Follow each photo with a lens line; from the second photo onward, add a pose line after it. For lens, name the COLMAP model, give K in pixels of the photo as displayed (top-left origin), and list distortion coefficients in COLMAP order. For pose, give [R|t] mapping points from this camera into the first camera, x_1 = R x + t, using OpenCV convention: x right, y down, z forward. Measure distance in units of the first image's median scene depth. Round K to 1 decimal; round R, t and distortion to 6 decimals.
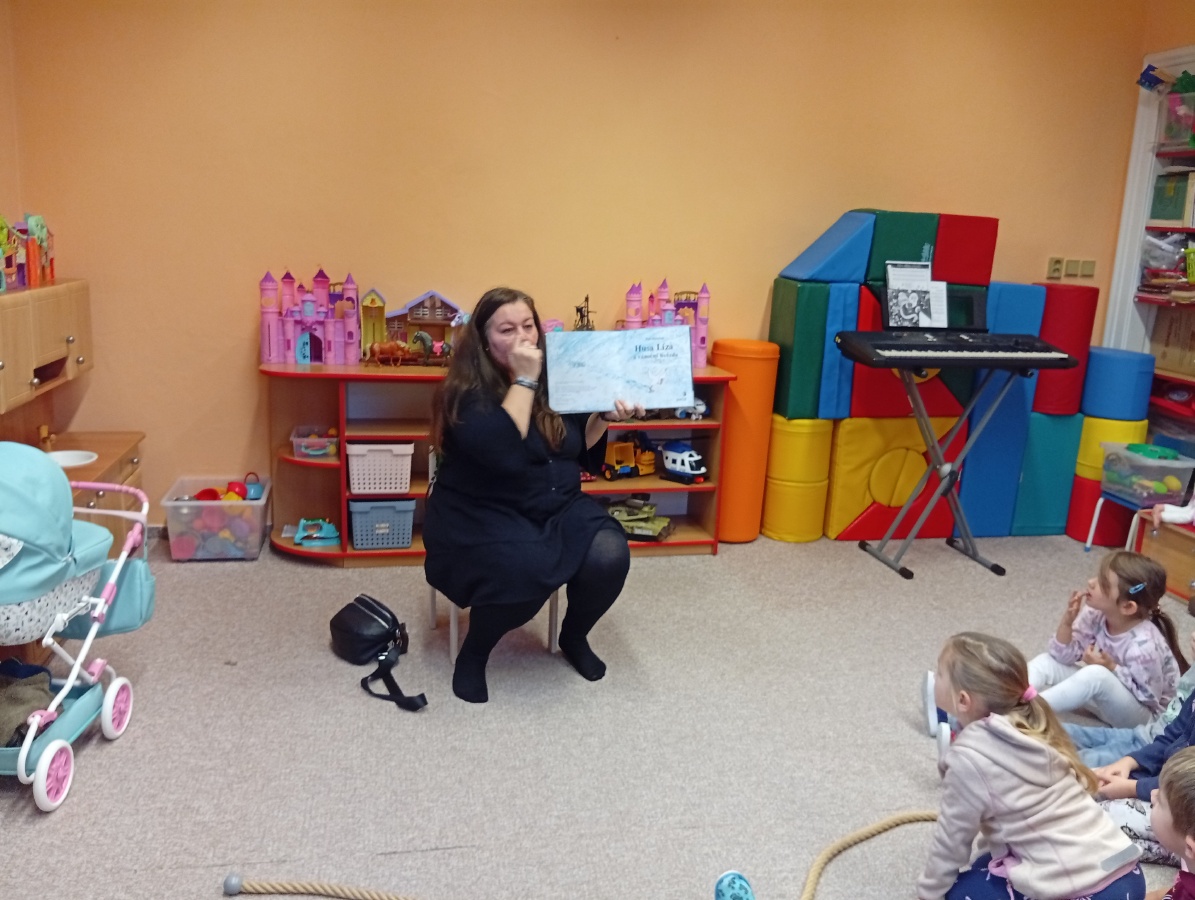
lens RADIAL K [[974.2, 0, 597.4], [0, 974.2, 459.2], [0, 0, 1]] dist [0.070765, -0.162861]
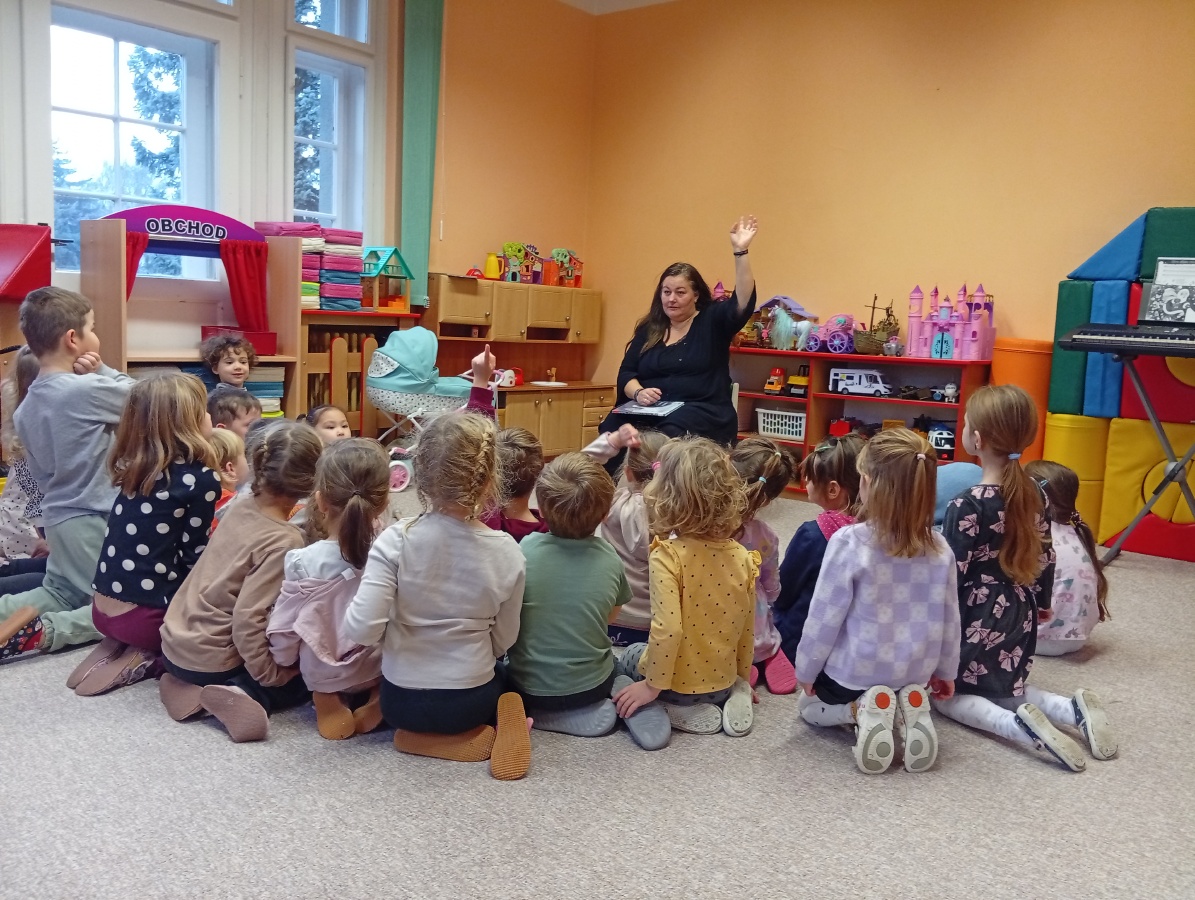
lens RADIAL K [[974.2, 0, 601.1], [0, 974.2, 455.6], [0, 0, 1]] dist [0.070765, -0.162861]
pose [[0.615962, 0.099408, -0.781479, 0.745078], [-0.201417, 0.978907, -0.034235, 0.139524], [0.761592, 0.178490, 0.622992, 0.001156]]
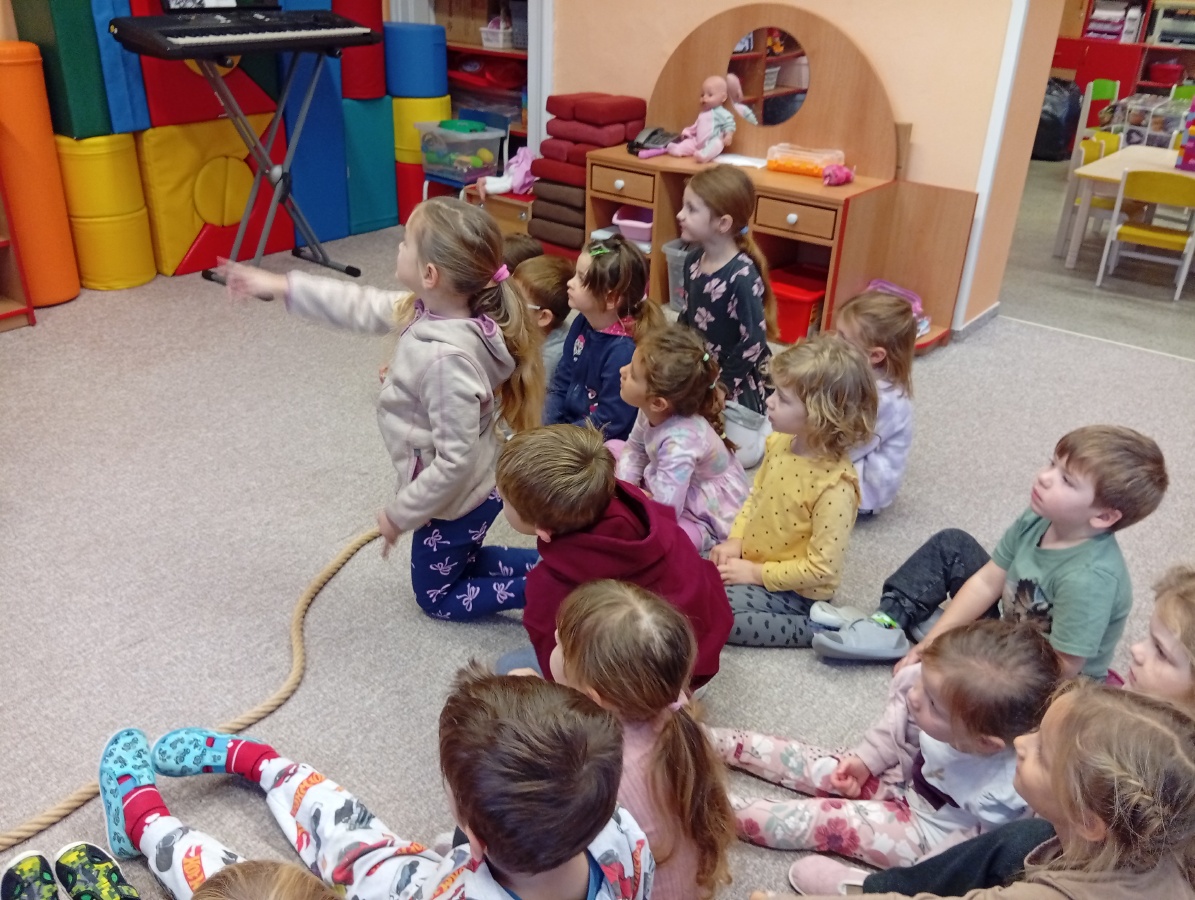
lens RADIAL K [[974.2, 0, 596.5], [0, 974.2, 456.8], [0, 0, 1]] dist [0.070765, -0.162861]
pose [[0.762230, -0.311109, 0.567642, -0.018017], [0.143051, 0.936206, 0.321020, 0.007057], [-0.631302, -0.163489, 0.758109, 0.077348]]
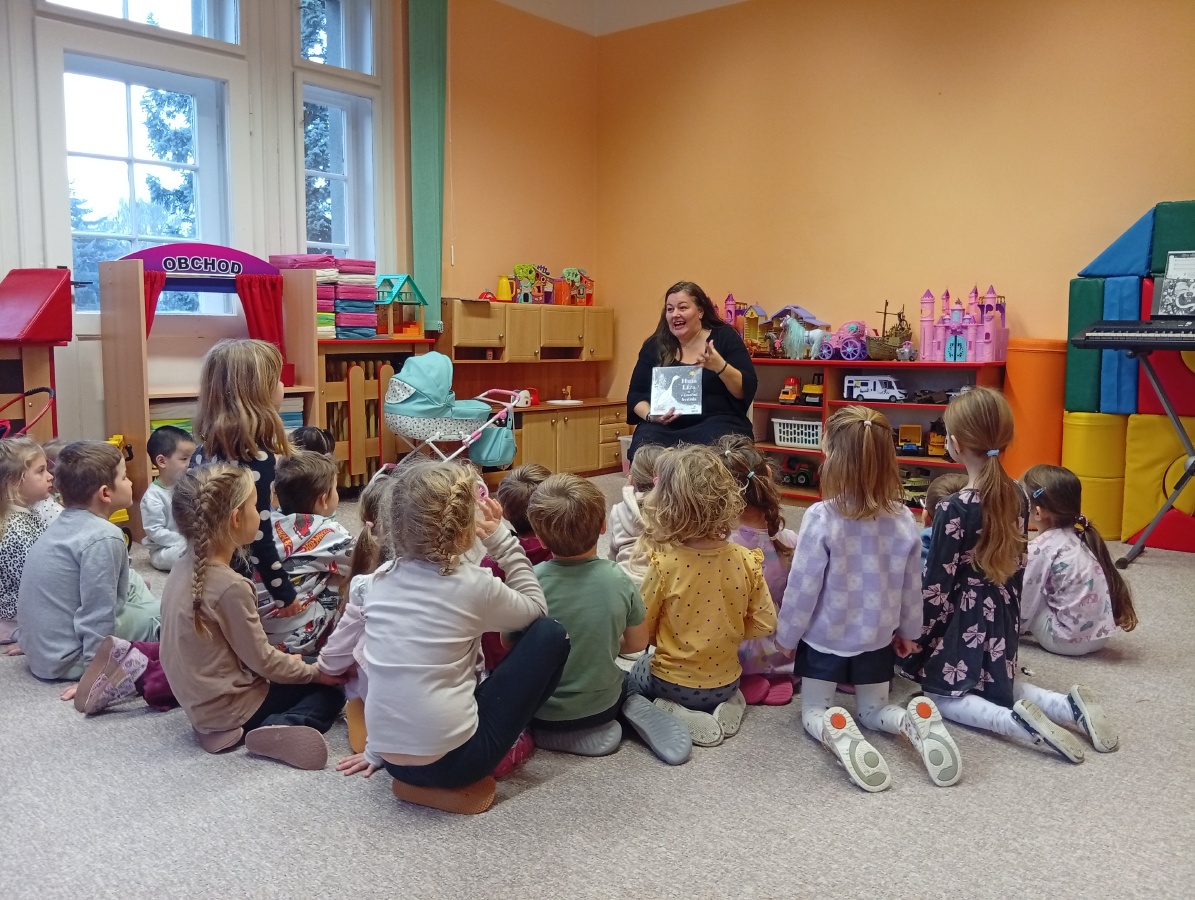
lens RADIAL K [[974.2, 0, 599.8], [0, 974.2, 455.8], [0, 0, 1]] dist [0.070765, -0.162861]
pose [[0.602008, 0.063853, -0.795933, 0.751801], [-0.163306, 0.985574, -0.044450, 0.136340], [0.781612, 0.156740, 0.603750, -0.000801]]
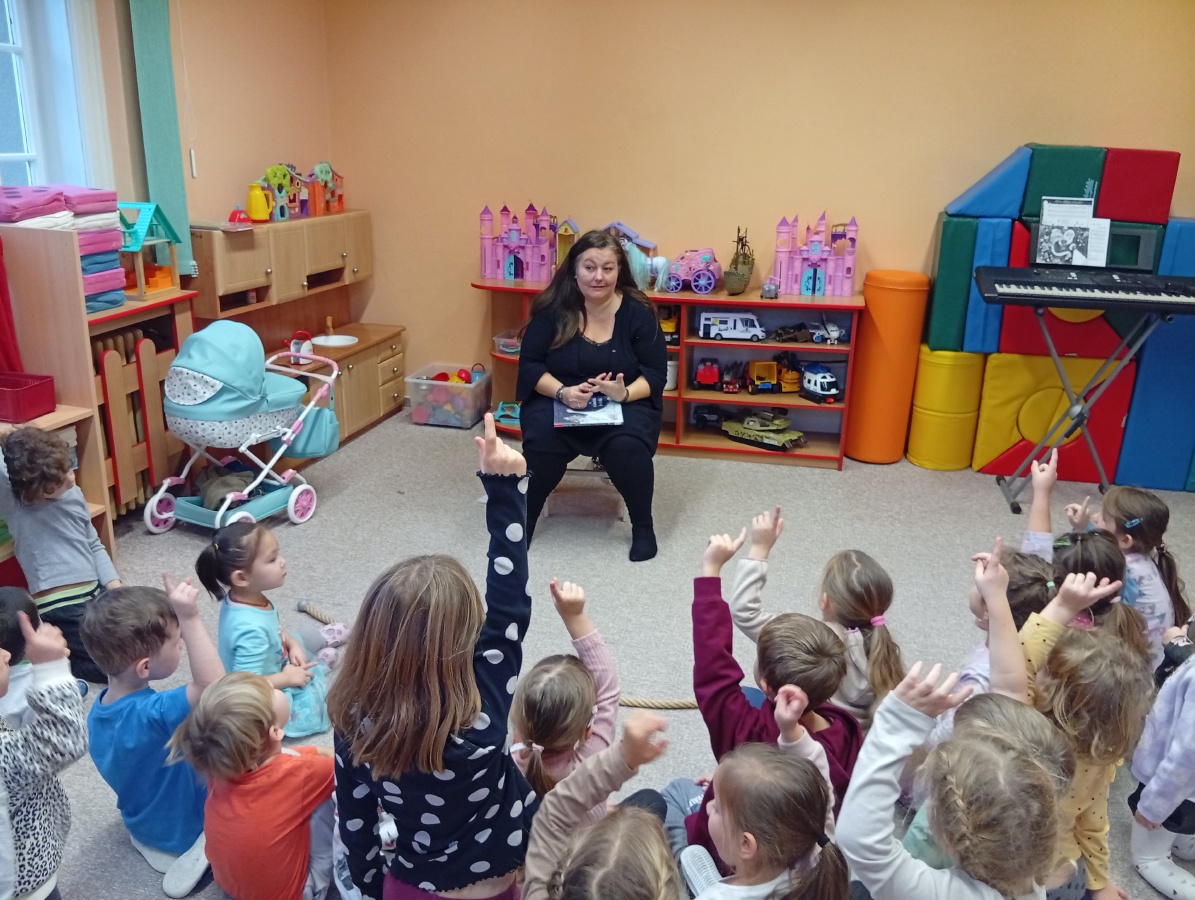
lens RADIAL K [[974.2, 0, 602.0], [0, 974.2, 464.1], [0, 0, 1]] dist [0.070765, -0.162861]
pose [[0.905136, 0.114651, -0.409369, 0.332605], [-0.079923, 0.991669, 0.101020, 0.002102], [0.417541, -0.058719, 0.906759, -0.105598]]
